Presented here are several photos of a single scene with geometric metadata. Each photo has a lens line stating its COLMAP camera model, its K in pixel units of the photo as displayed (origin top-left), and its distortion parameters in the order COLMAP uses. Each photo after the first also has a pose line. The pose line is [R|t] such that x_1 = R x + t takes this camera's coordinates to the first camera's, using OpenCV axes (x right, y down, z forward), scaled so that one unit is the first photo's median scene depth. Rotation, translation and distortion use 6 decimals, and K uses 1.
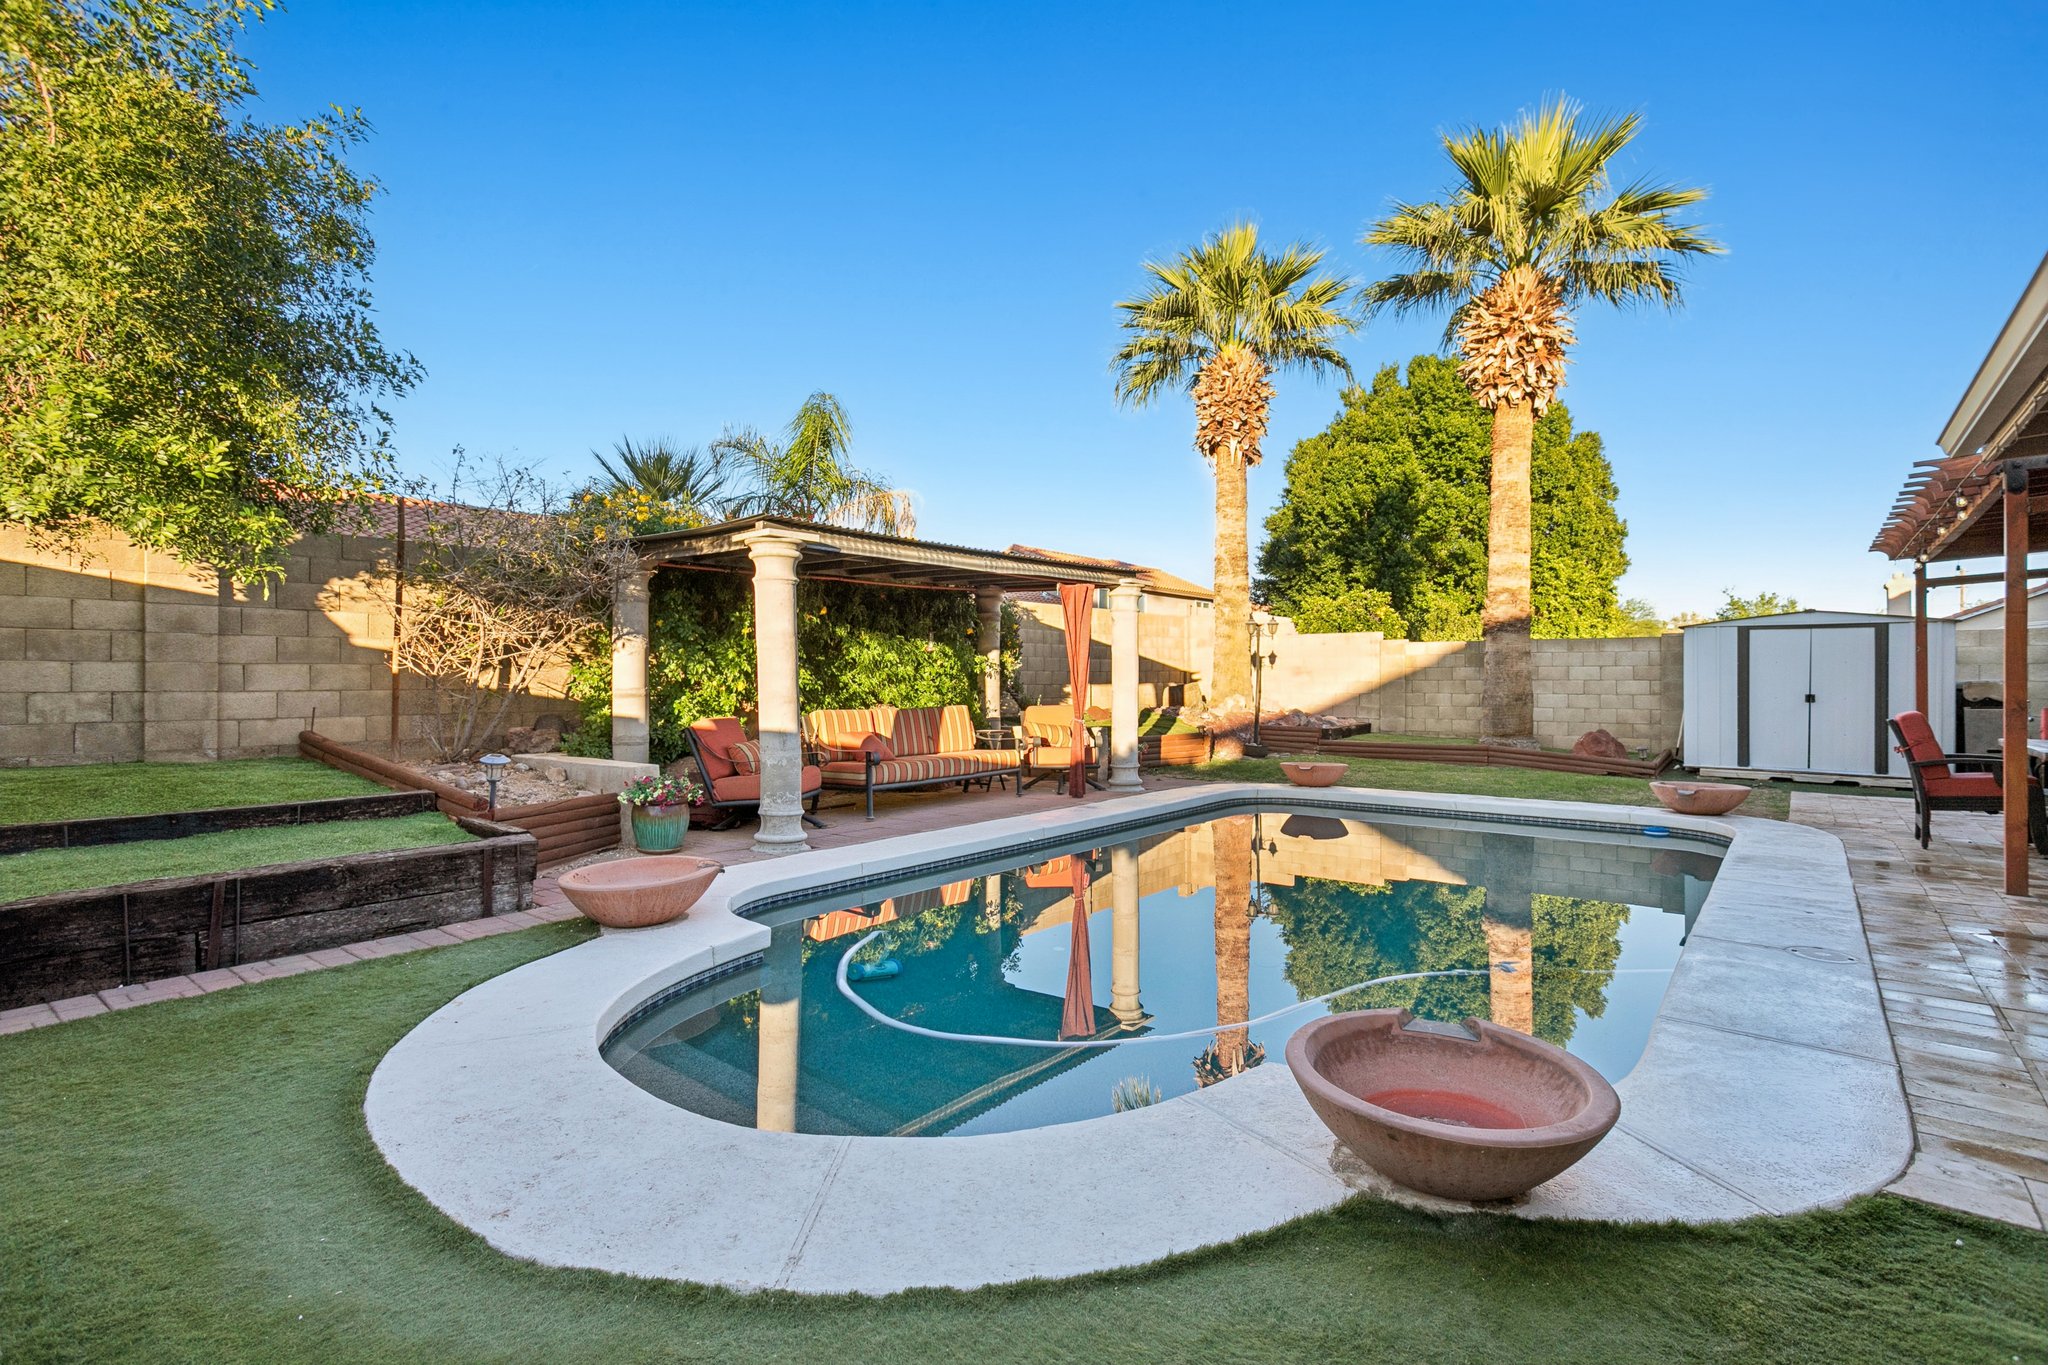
lens RADIAL K [[957.1, 0, 1024.0], [0, 957.1, 682.5], [0, 0, 1]] dist [-0.002165, -0.000252]
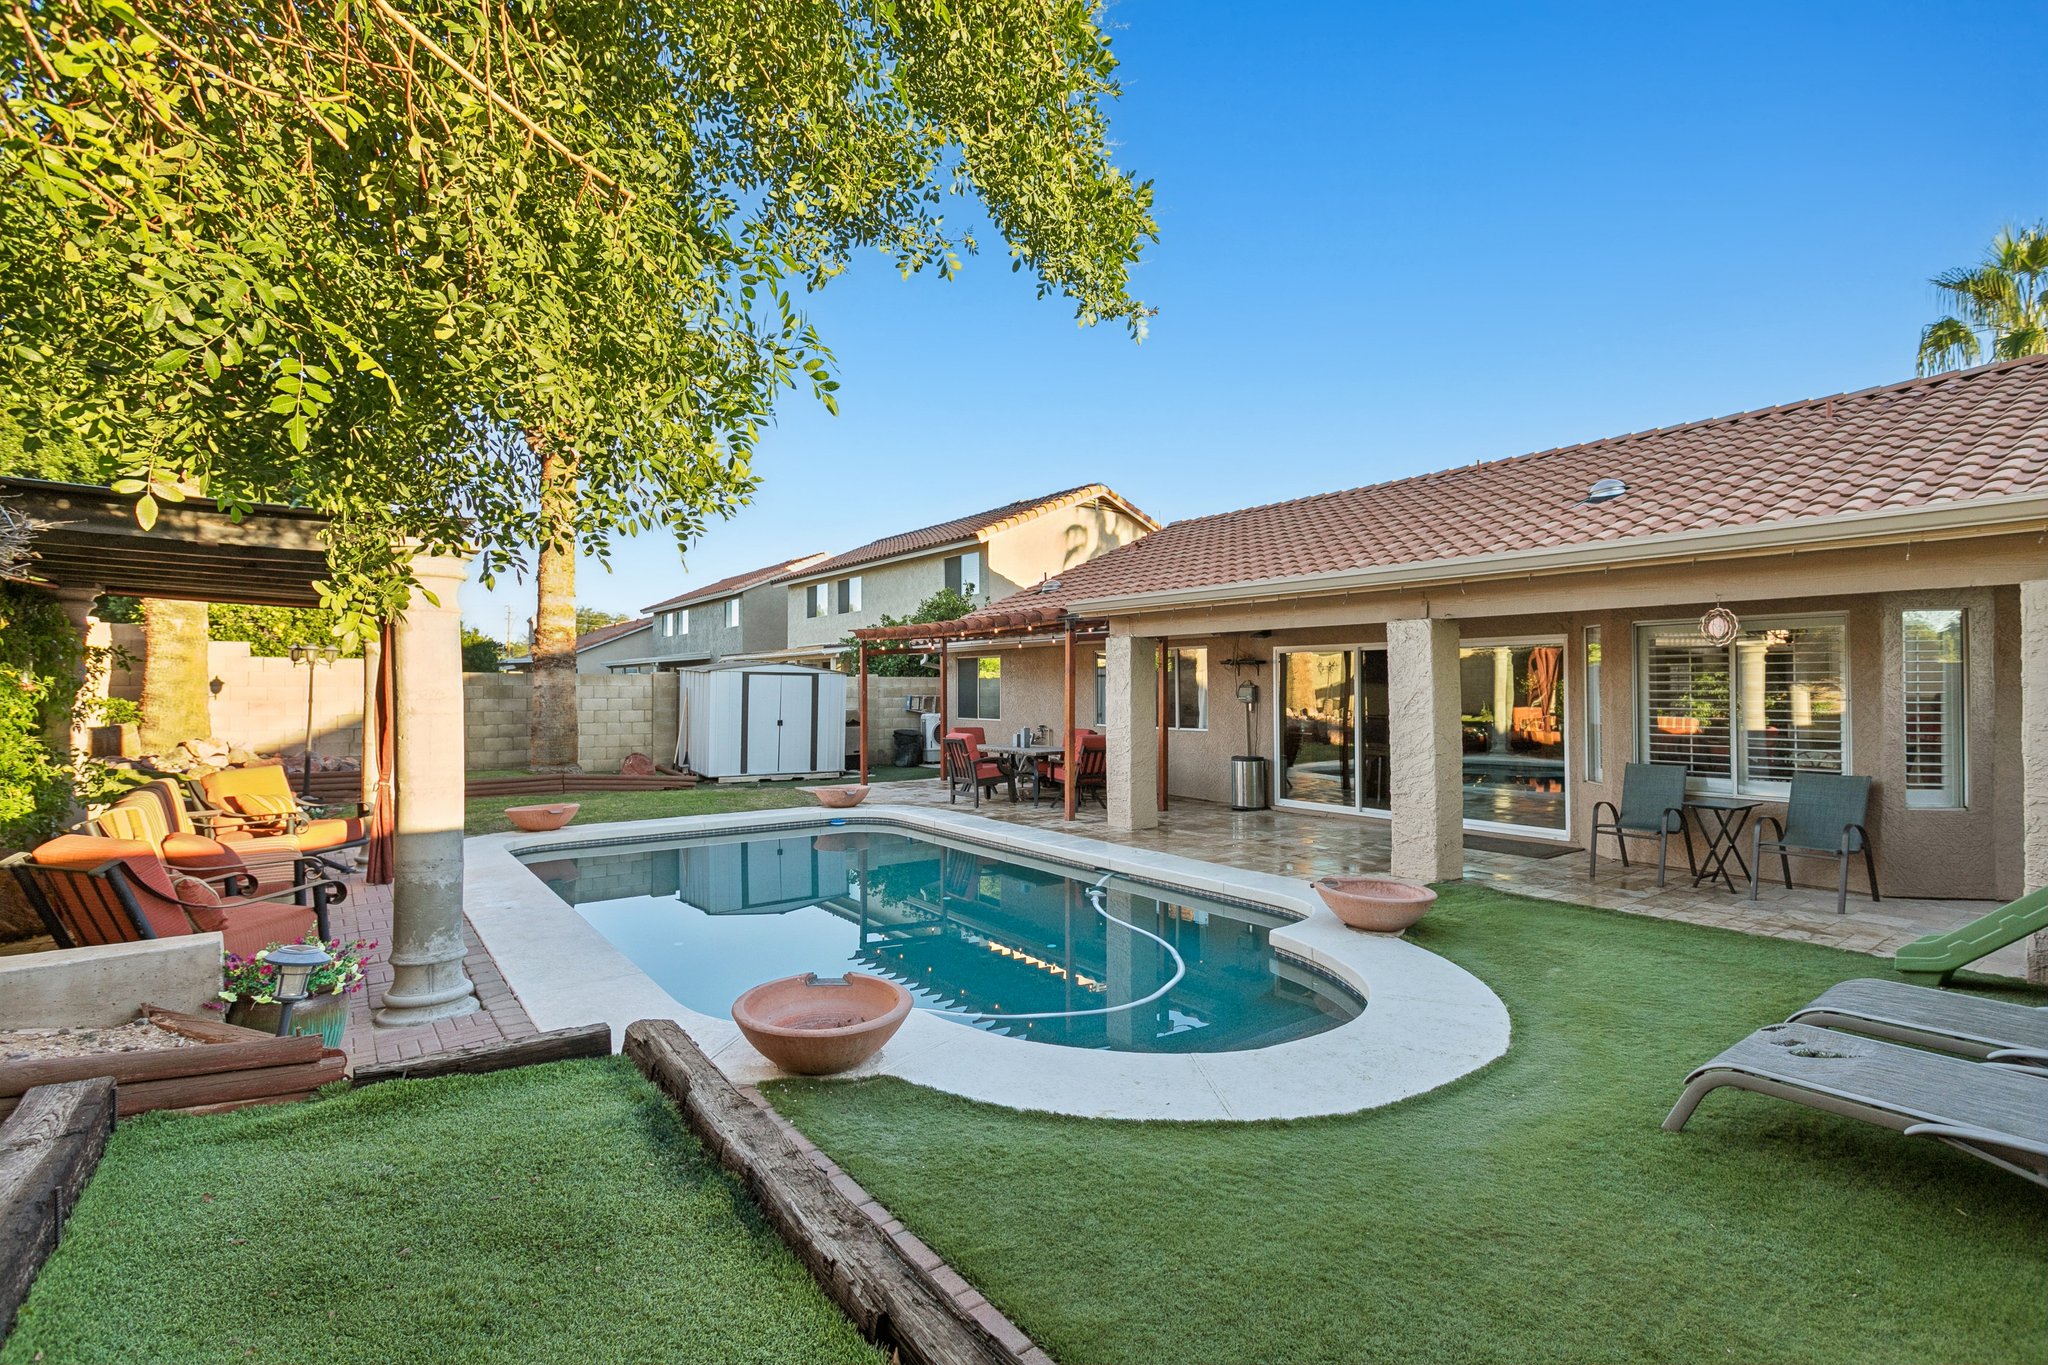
lens RADIAL K [[957.1, 0, 1024.0], [0, 957.1, 682.5], [0, 0, 1]] dist [-0.002165, -0.000252]
pose [[0.257243, 0.008388, 0.966310, -0.493404], [0.002074, 0.999955, -0.009232, -0.030622], [-0.966344, 0.004379, 0.257214, 0.260232]]
